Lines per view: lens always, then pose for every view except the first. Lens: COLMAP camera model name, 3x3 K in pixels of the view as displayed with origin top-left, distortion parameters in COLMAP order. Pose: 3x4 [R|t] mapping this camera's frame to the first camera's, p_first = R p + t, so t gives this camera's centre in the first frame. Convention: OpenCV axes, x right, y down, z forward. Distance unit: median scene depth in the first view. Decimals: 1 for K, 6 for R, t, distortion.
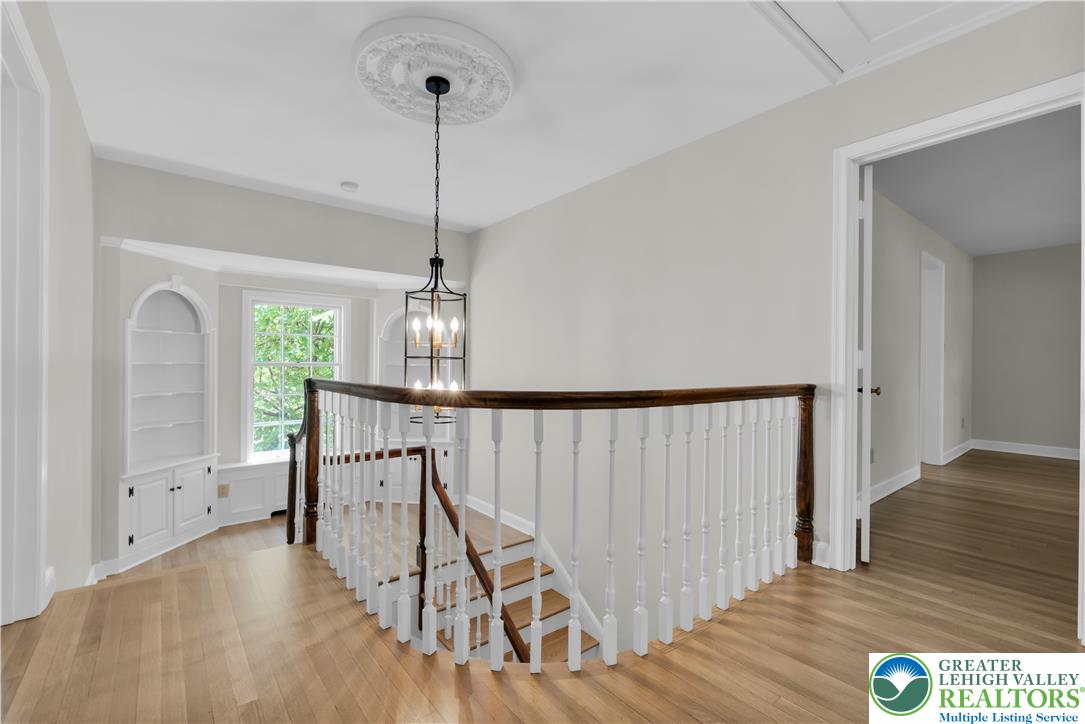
lens RADIAL K [[468.8, 0, 530.1], [0, 468.8, 363.9], [0, 0, 1]] dist [0.001080, 0.000352]
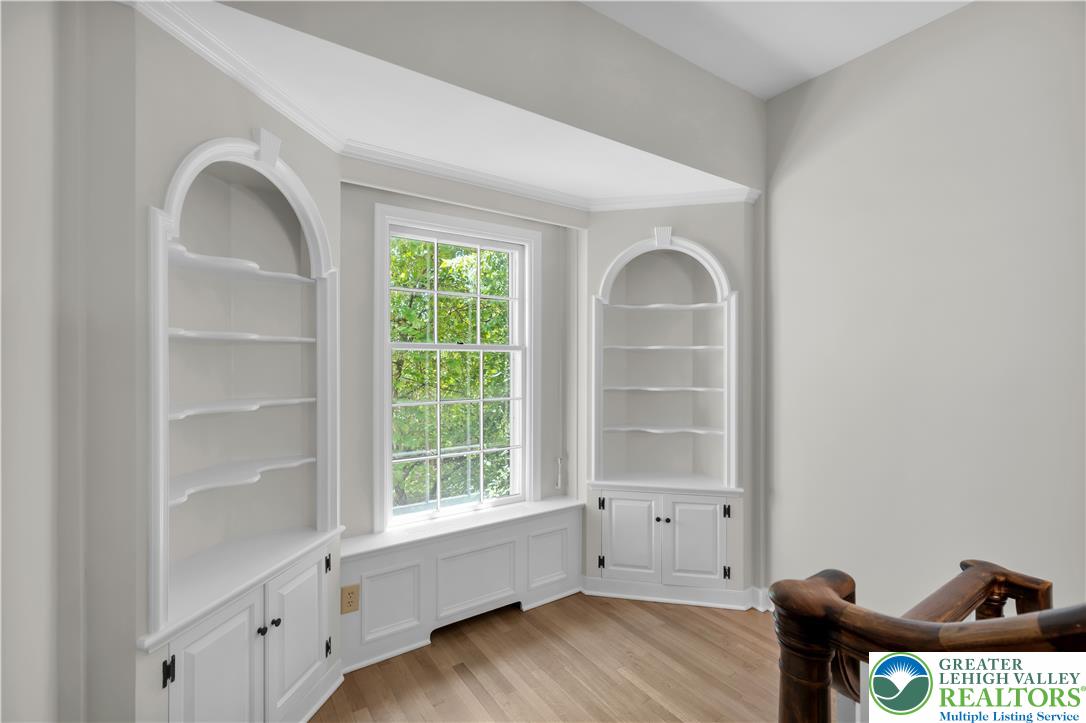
lens RADIAL K [[483.7, 0, 533.4], [0, 483.7, 361.7], [0, 0, 1]] dist [0.001840, 0.000374]
pose [[0.996813, -0.007055, -0.079459, -0.436573], [0.007067, 0.999975, -0.000123, 0.022573], [0.079458, -0.000439, 0.996838, 0.527994]]
